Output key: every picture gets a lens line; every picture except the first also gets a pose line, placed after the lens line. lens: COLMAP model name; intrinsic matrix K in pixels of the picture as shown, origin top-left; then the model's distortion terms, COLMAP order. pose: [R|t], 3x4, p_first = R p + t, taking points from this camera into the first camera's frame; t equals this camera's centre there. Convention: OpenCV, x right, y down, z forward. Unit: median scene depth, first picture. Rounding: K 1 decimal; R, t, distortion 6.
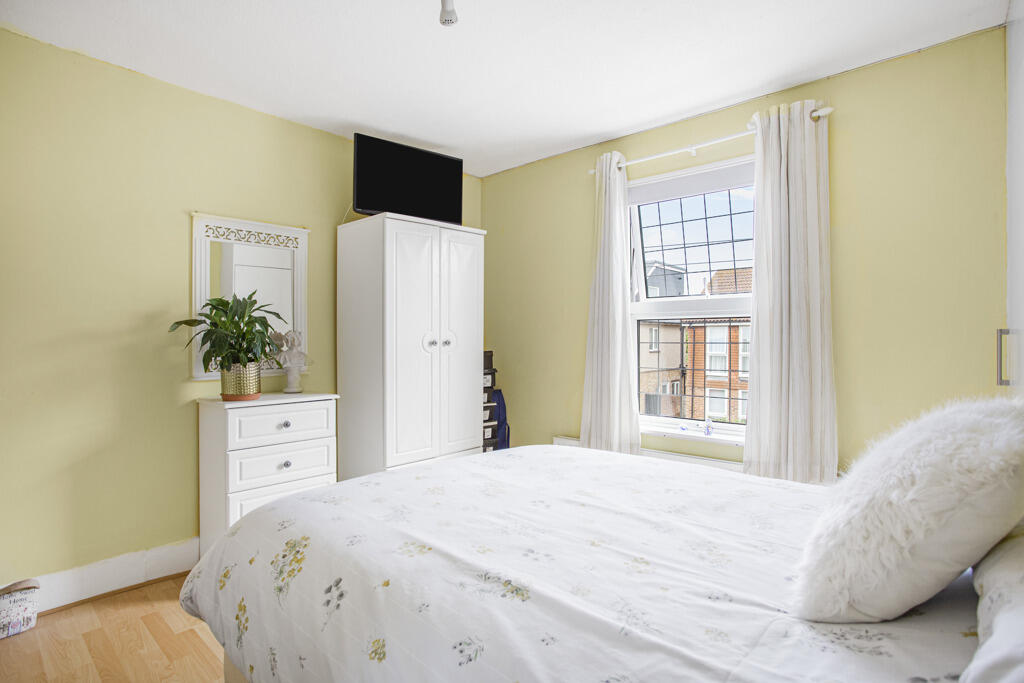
lens RADIAL K [[507.0, 0, 517.4], [0, 507.0, 335.0], [0, 0, 1]] dist [-0.048110, 0.000478]
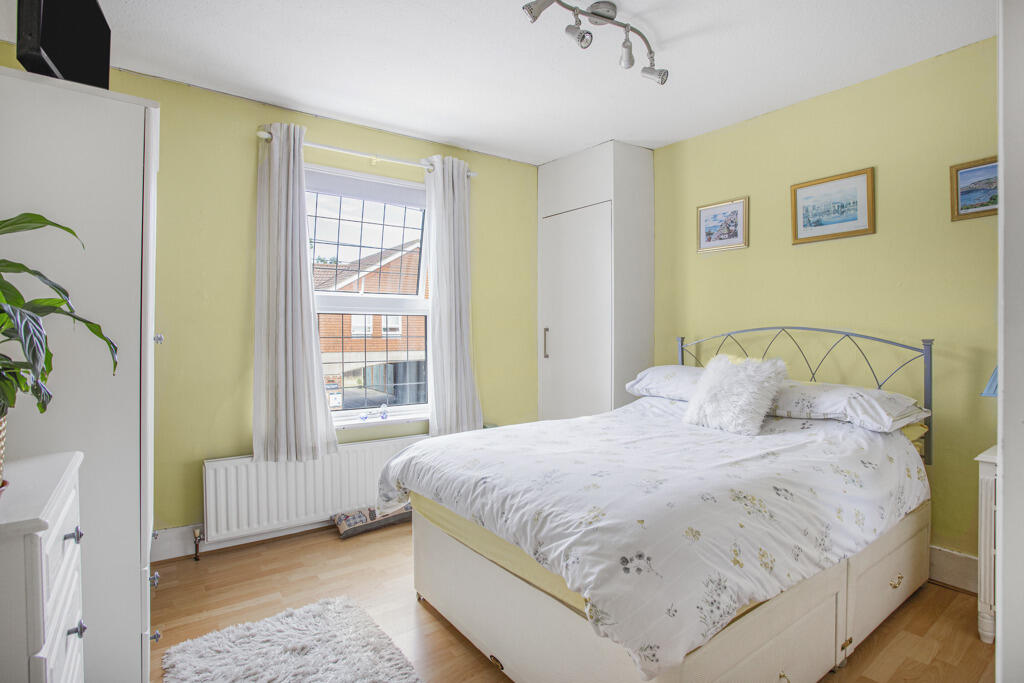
lens RADIAL K [[507.0, 0, 517.4], [0, 507.0, 335.0], [0, 0, 1]] dist [-0.048110, 0.000478]
pose [[0.208271, -0.000857, 0.978071, -0.710653], [-0.008527, 0.999960, 0.002692, 0.006872], [-0.978034, -0.008901, 0.208255, 0.509259]]
